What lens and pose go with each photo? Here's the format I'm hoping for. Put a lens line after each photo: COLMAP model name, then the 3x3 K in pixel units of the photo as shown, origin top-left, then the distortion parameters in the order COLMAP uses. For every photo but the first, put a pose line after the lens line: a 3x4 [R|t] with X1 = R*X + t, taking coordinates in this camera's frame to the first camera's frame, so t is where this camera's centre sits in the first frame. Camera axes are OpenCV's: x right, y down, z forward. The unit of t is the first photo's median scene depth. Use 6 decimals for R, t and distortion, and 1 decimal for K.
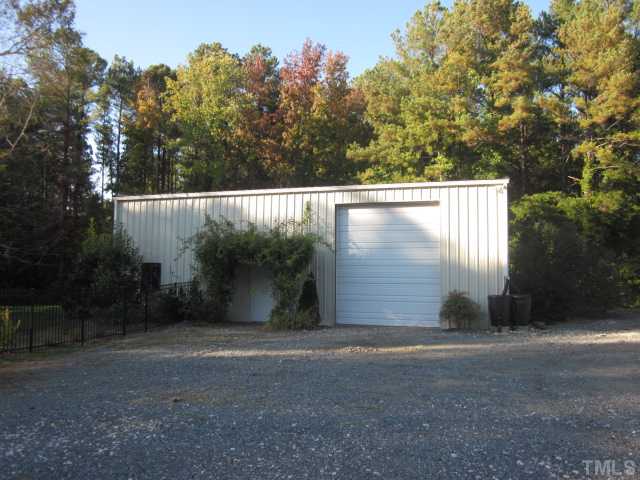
lens RADIAL K [[530.6, 0, 320.0], [0, 530.6, 240.0], [0, 0, 1]] dist [-0.044671, 0.009493]
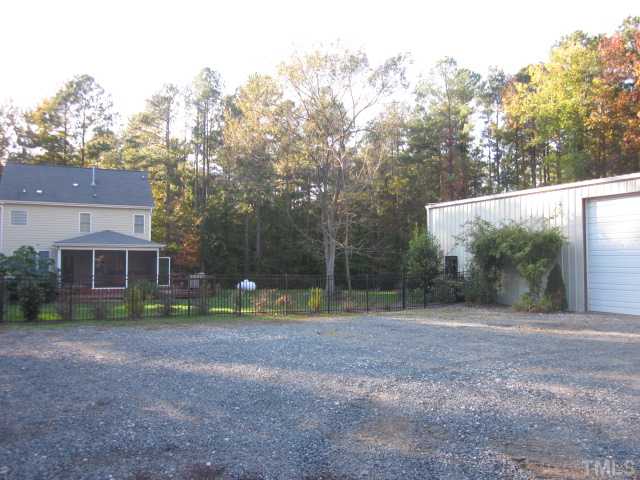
lens RADIAL K [[530.6, 0, 320.0], [0, 530.6, 240.0], [0, 0, 1]] dist [-0.044671, 0.009493]
pose [[0.697339, -0.037675, -0.715750, 0.374905], [0.050761, 0.998706, -0.003114, -0.006536], [0.714941, -0.034161, 0.698349, -0.107576]]
